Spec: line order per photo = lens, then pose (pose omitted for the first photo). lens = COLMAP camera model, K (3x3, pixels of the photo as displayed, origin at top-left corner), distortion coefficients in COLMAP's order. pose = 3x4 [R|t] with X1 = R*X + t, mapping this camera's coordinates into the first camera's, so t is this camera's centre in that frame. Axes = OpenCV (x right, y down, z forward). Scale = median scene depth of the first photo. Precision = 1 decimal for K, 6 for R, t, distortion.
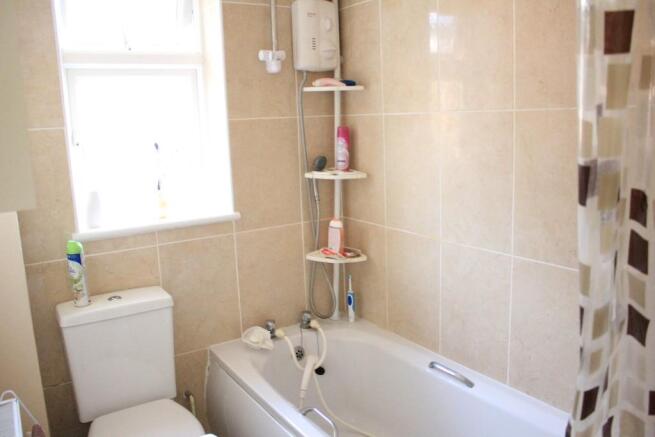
lens RADIAL K [[553.6, 0, 327.5], [0, 553.6, 218.5], [0, 0, 1]] dist [-0.176309, 0.171792]
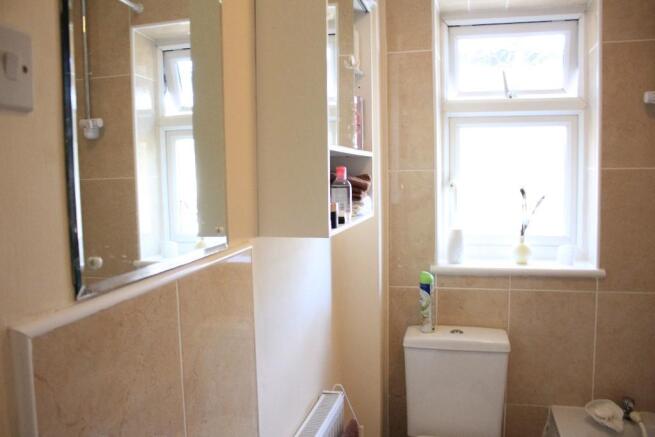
lens RADIAL K [[553.6, 0, 327.5], [0, 553.6, 218.5], [0, 0, 1]] dist [-0.176309, 0.171792]
pose [[0.679266, 0.086203, -0.728812, 0.183544], [-0.140682, 0.989955, -0.014027, -0.020295], [0.720282, 0.112059, 0.684570, 0.061462]]
